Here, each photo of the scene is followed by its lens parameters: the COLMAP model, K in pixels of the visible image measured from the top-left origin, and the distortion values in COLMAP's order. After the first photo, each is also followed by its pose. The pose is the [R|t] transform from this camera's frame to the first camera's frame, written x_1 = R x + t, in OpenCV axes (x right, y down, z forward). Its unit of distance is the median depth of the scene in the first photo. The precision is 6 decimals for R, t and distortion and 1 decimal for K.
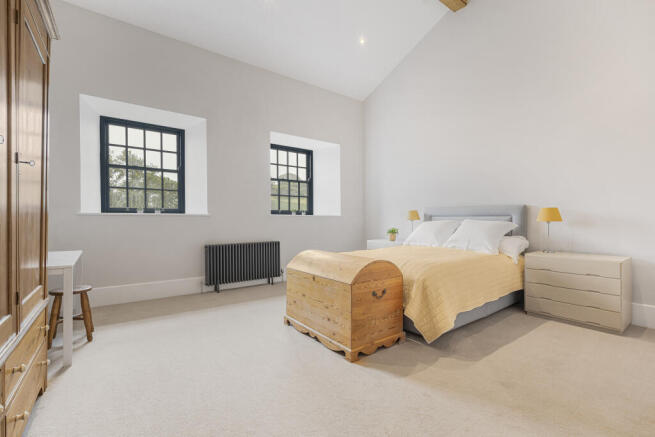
lens RADIAL K [[291.4, 0, 329.4], [0, 291.4, 221.5], [0, 0, 1]] dist [-0.003167, -0.000577]
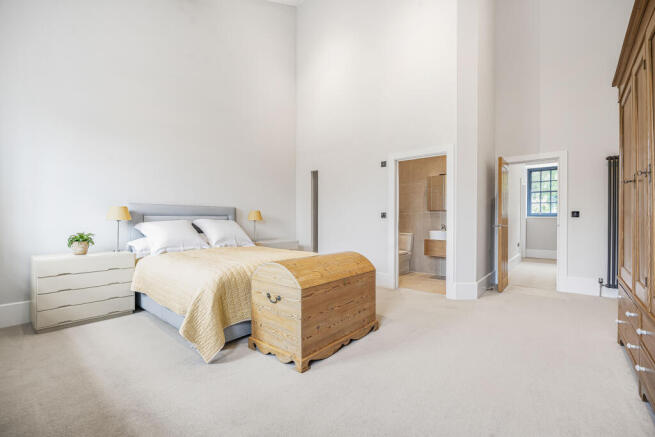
lens RADIAL K [[291.4, 0, 326.1], [0, 291.4, 219.9], [0, 0, 1]] dist [-0.003167, -0.000577]
pose [[-0.220620, -0.008453, 0.975323, -0.940121], [0.006519, 0.999927, 0.010141, -0.017974], [-0.975338, 0.008595, -0.220549, 1.235688]]
